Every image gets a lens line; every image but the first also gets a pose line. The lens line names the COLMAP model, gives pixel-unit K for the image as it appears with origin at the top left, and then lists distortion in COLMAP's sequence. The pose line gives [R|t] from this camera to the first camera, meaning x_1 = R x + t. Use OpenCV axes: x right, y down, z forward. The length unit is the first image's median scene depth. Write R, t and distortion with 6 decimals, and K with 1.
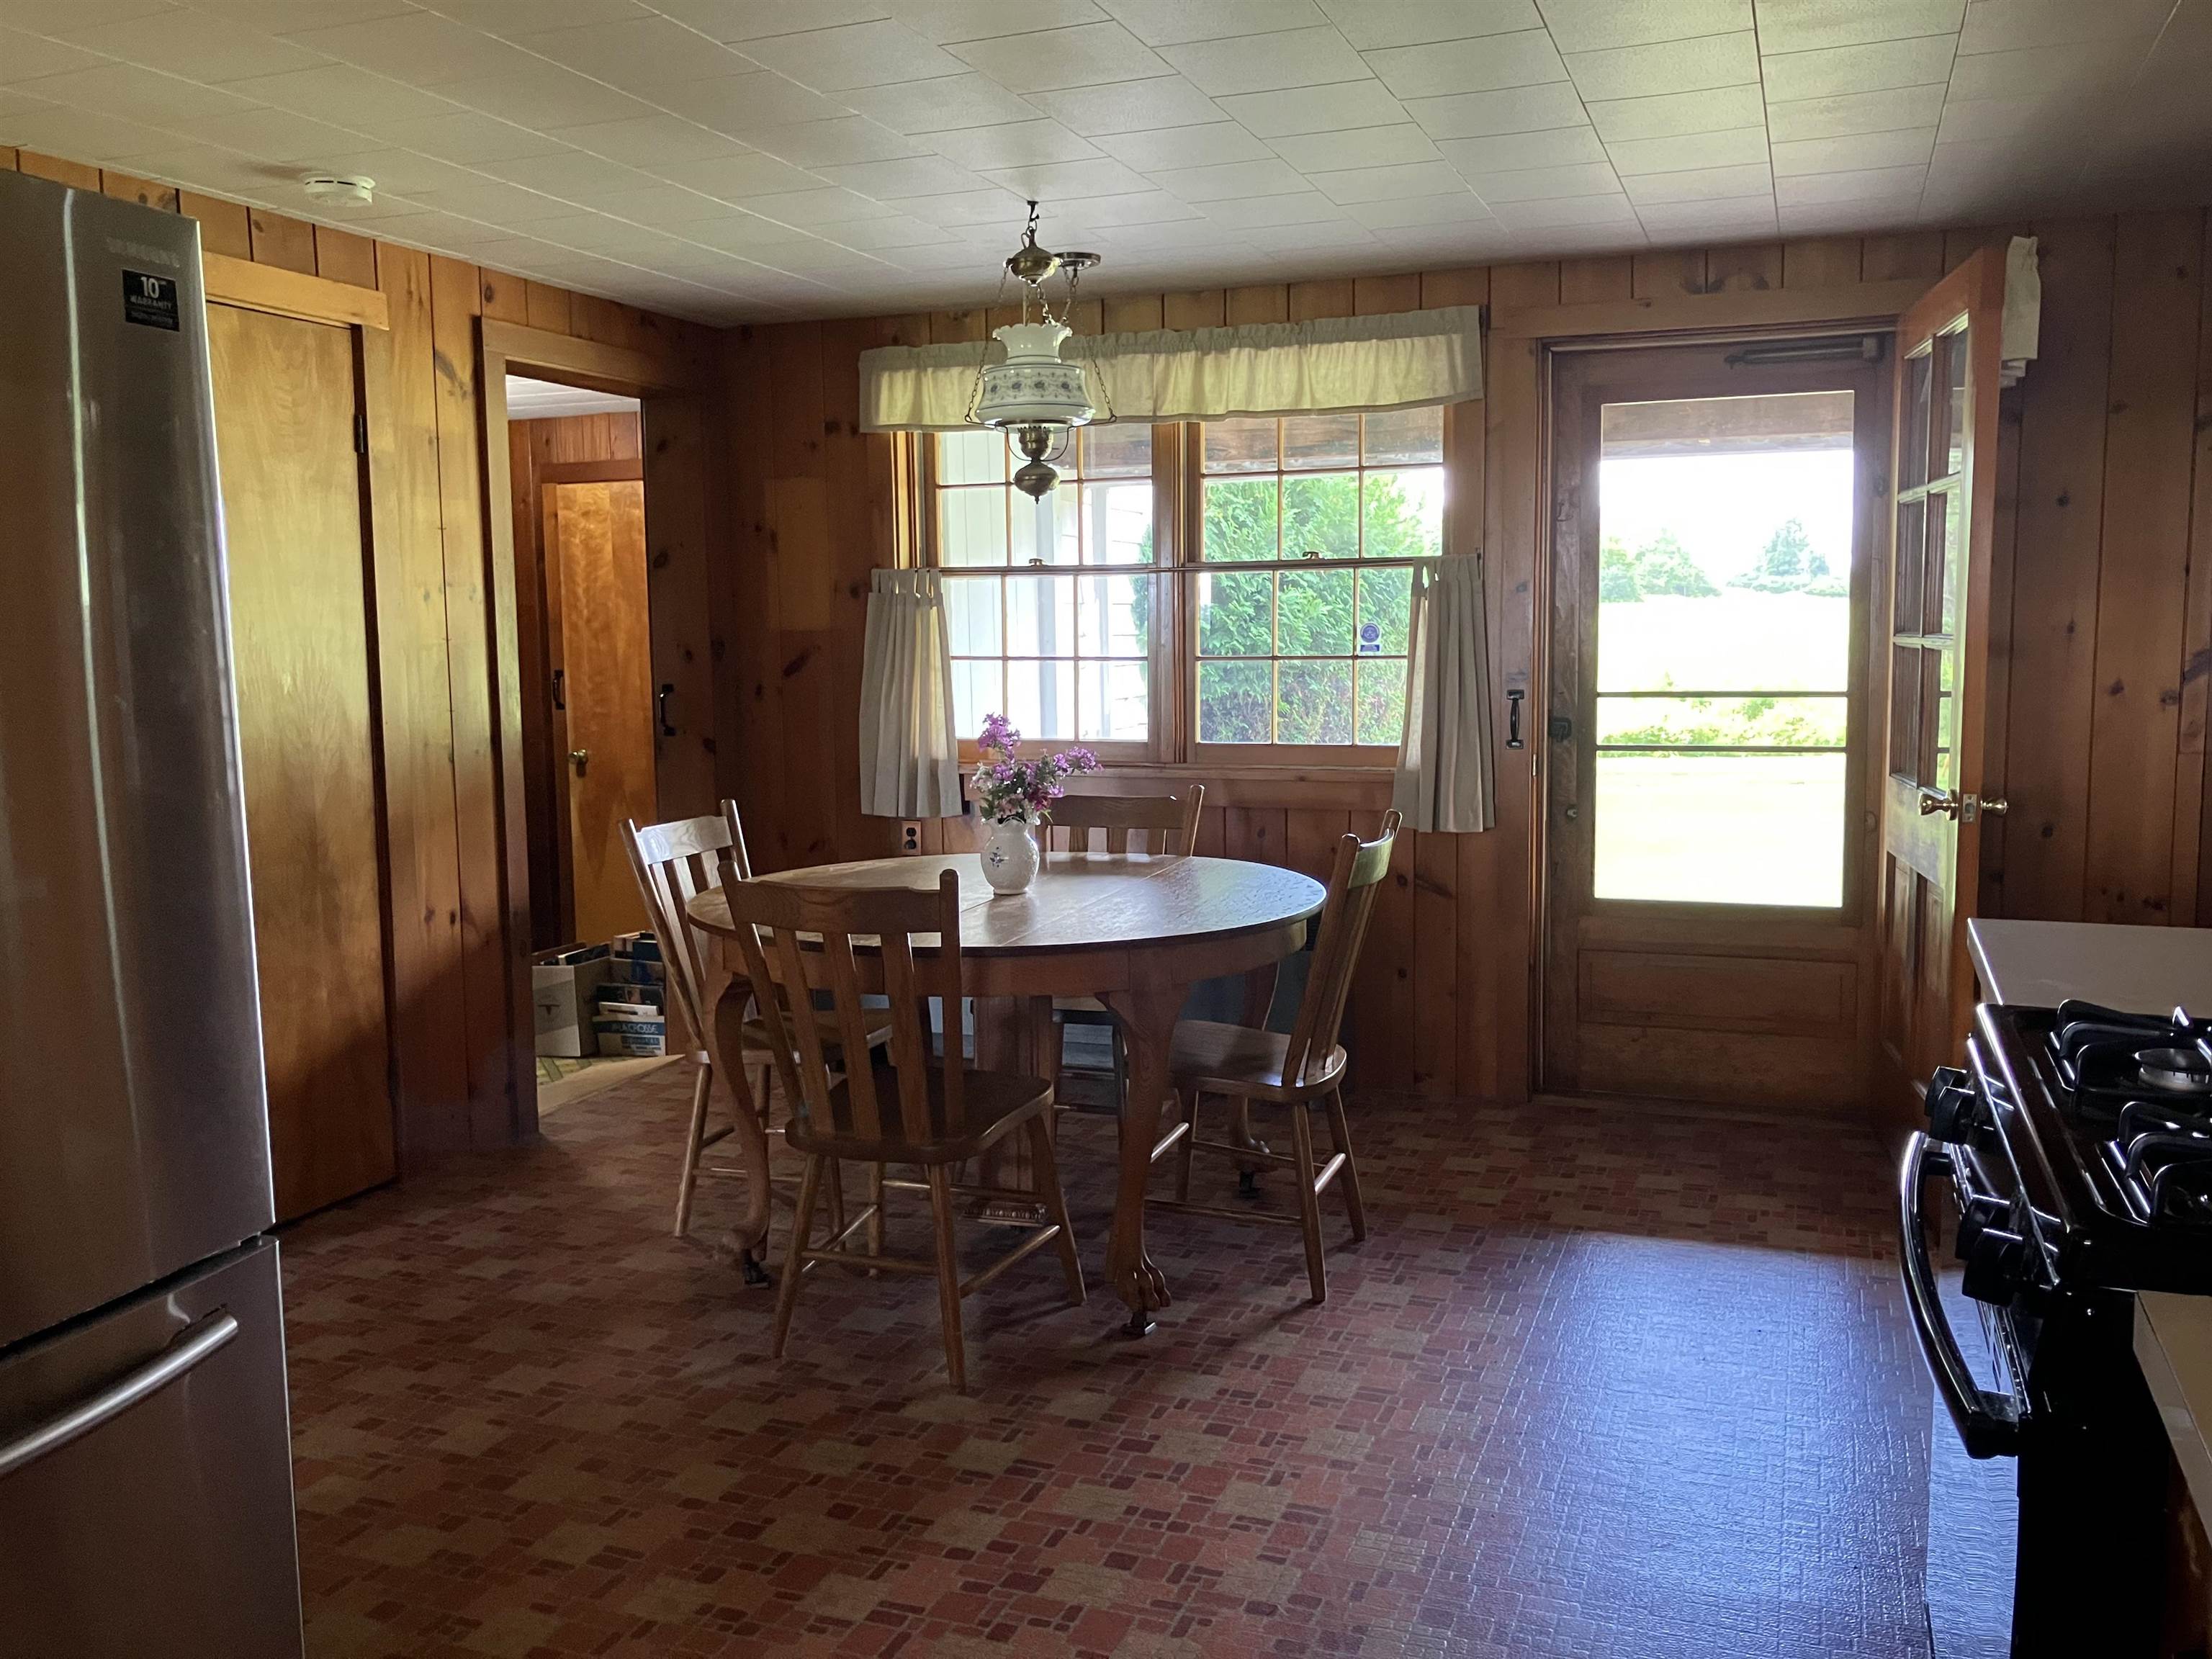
lens RADIAL K [[1790.1, 0, 1116.6], [0, 1790.1, 849.1], [0, 0, 1]] dist [0.011475, -0.008506]
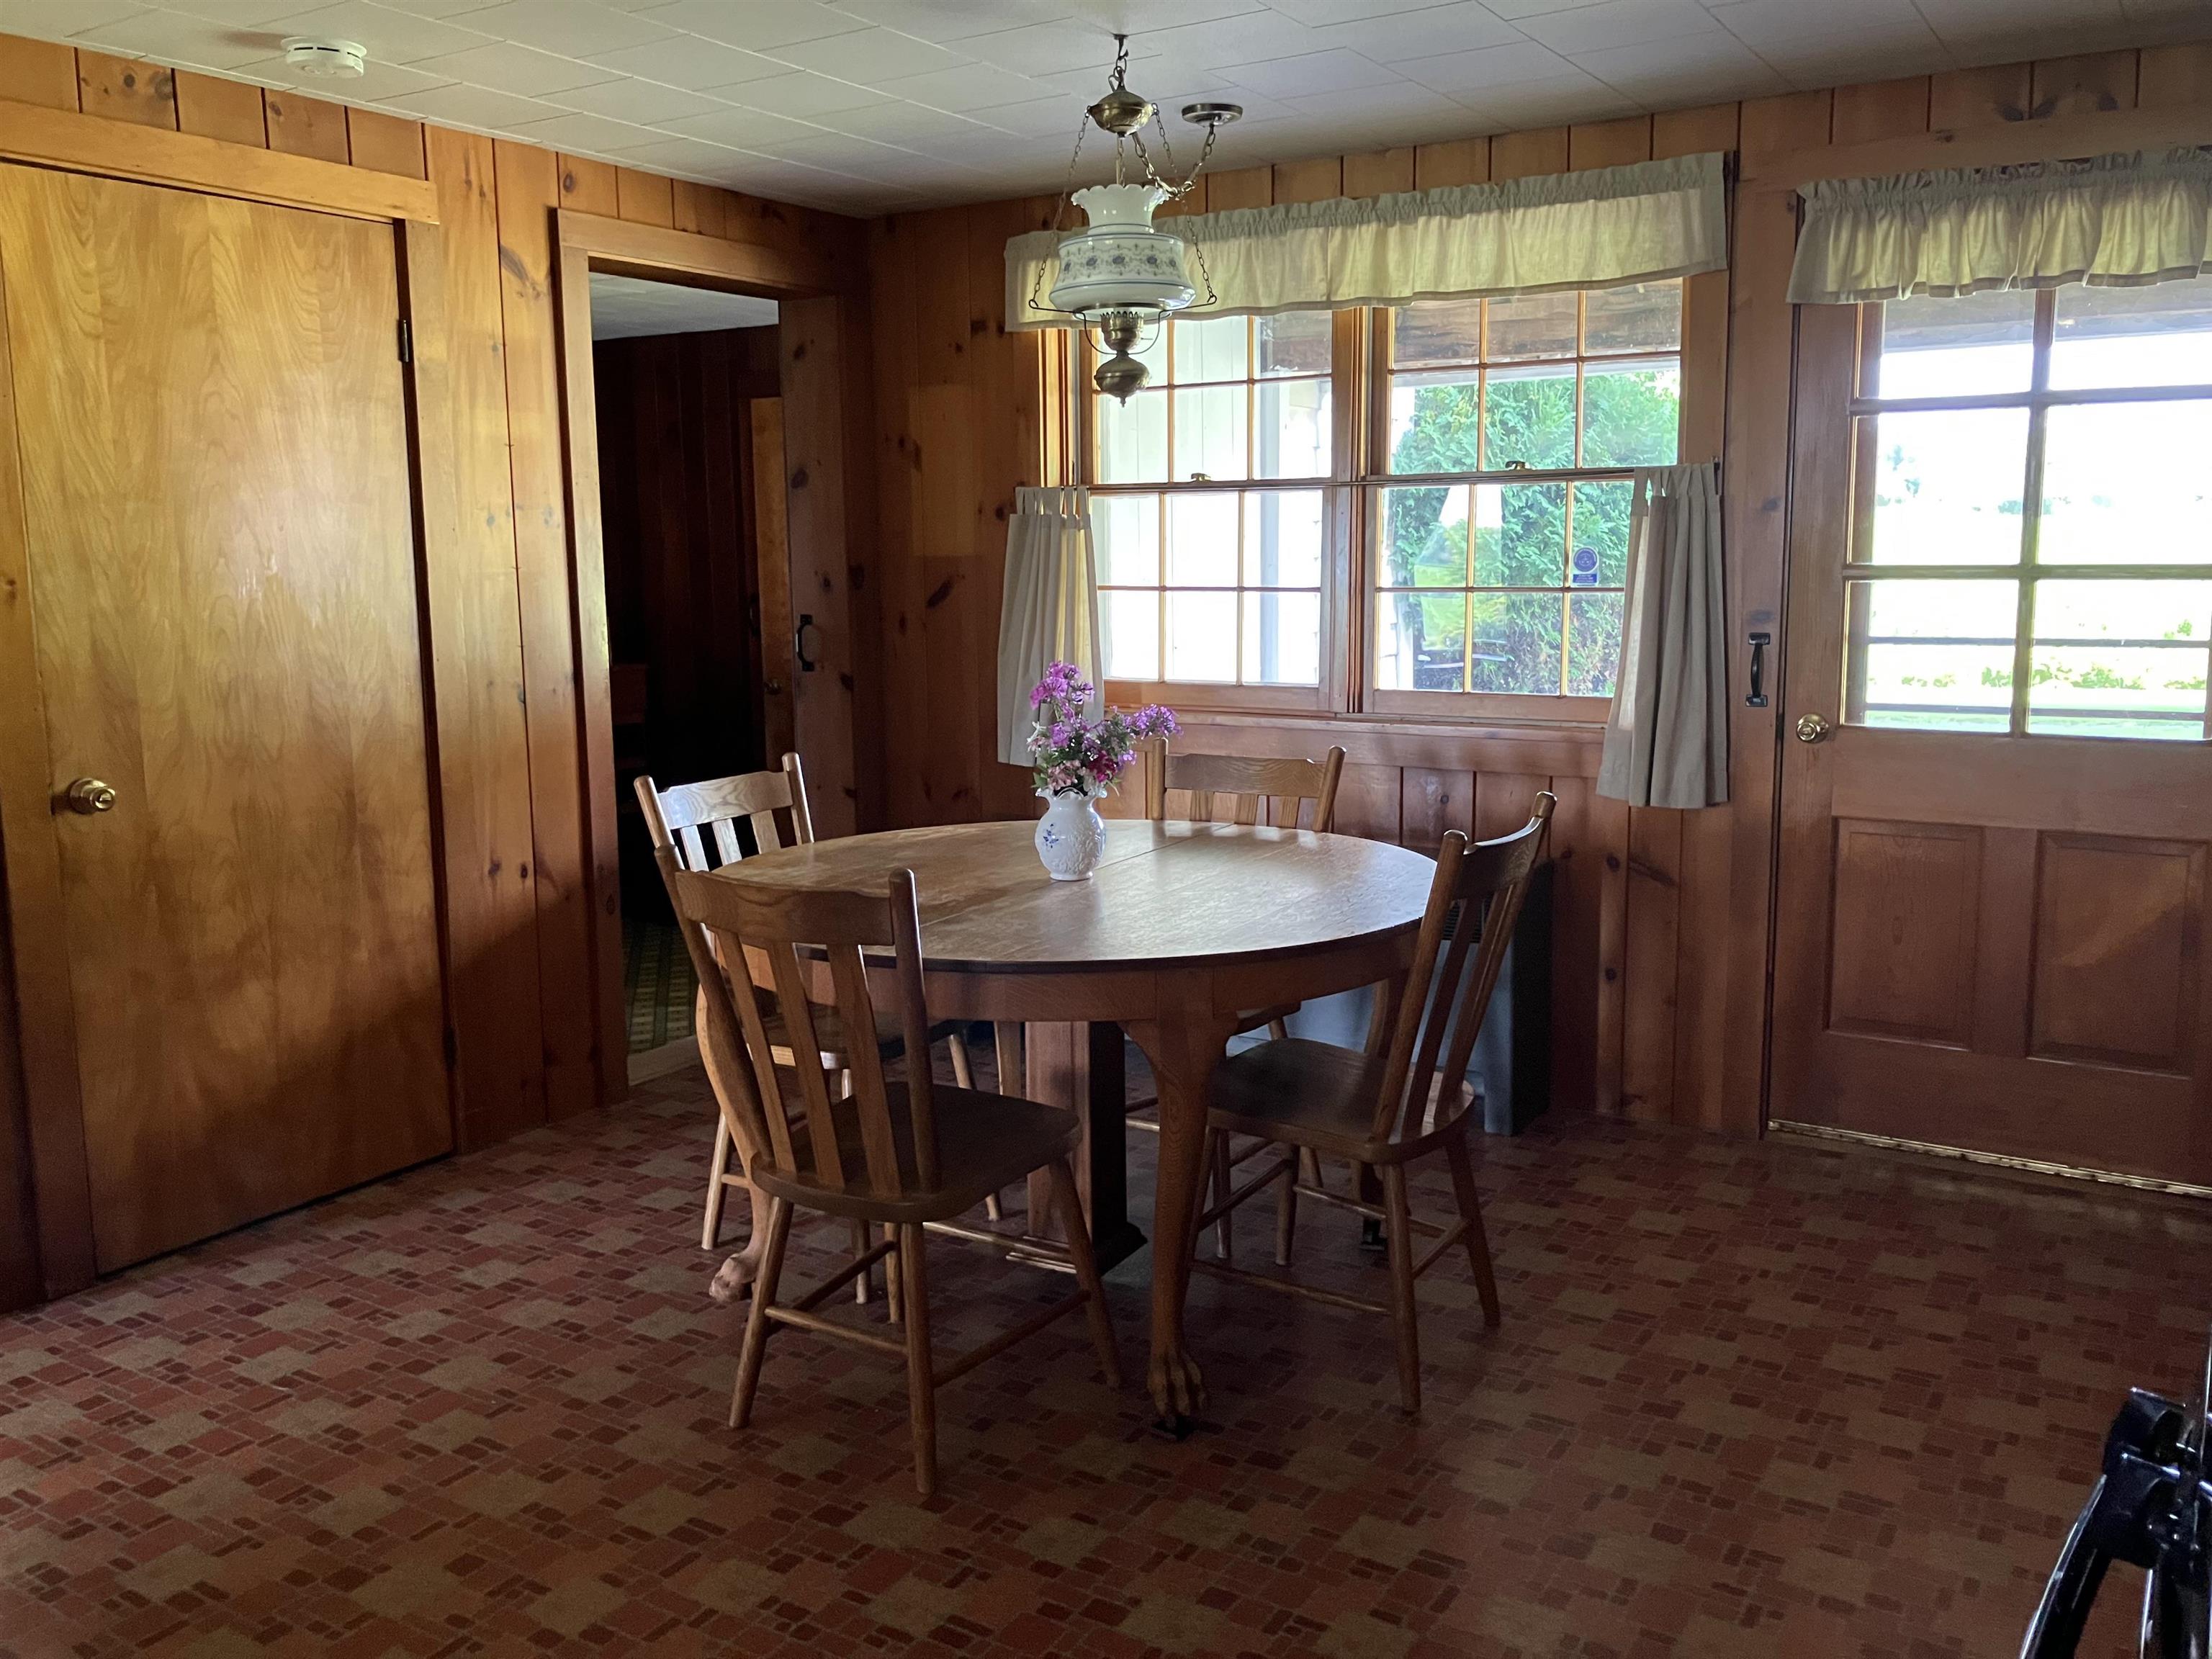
lens RADIAL K [[1790.1, 0, 1104.2], [0, 1790.1, 828.2], [0, 0, 1]] dist [0.011475, -0.008506]
pose [[0.980261, 0.031473, -0.195186, 0.099187], [-0.024449, 0.998967, 0.038295, -0.026139], [0.196190, -0.032767, 0.980018, 0.156586]]
